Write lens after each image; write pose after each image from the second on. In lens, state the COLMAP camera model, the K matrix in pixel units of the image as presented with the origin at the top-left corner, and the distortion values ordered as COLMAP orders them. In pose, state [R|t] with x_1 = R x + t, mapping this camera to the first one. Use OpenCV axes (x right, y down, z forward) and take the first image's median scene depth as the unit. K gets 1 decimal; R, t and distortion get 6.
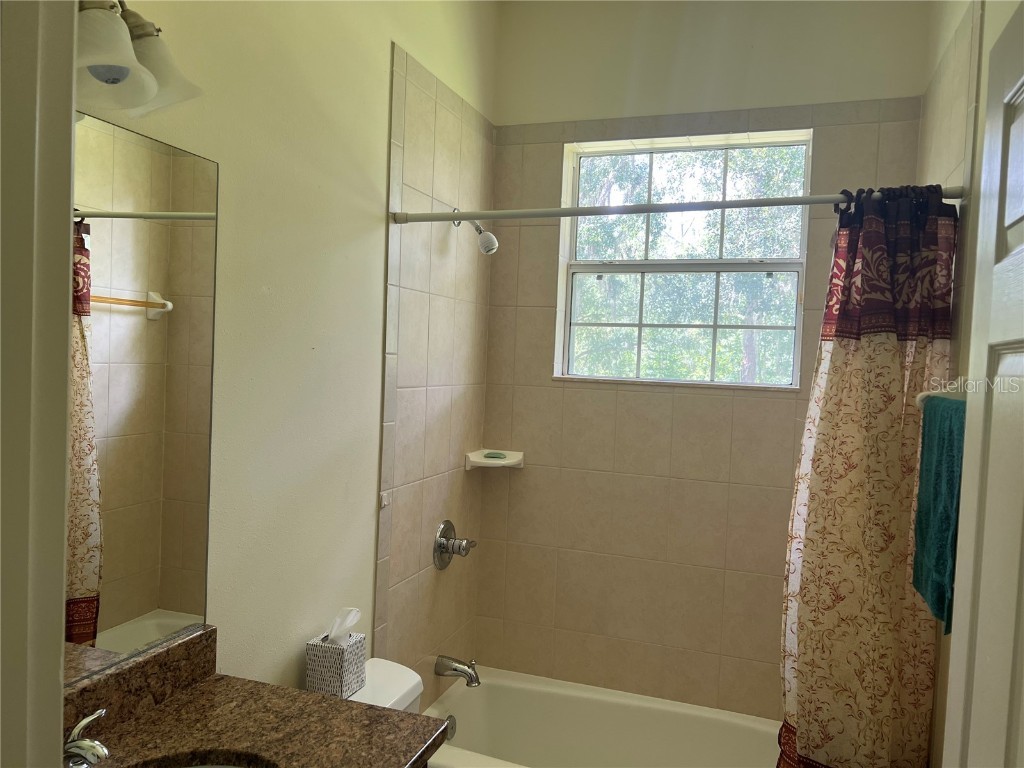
lens RADIAL K [[775.3, 0, 509.7], [0, 775.3, 381.7], [0, 0, 1]] dist [0.060685, -0.072065]
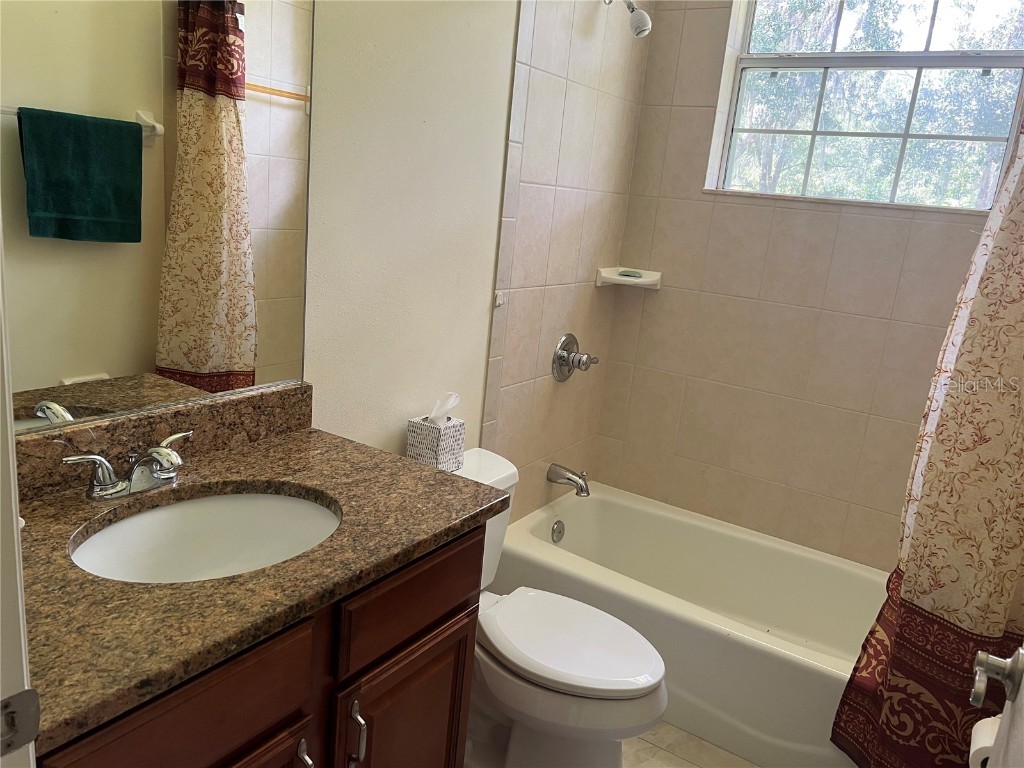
lens RADIAL K [[775.3, 0, 515.3], [0, 775.3, 388.9], [0, 0, 1]] dist [0.060685, -0.072065]
pose [[0.970021, 0.109632, -0.216885, 0.082279], [-0.065628, 0.977477, 0.200580, 0.065783], [0.233990, -0.180333, 0.955368, 0.048341]]
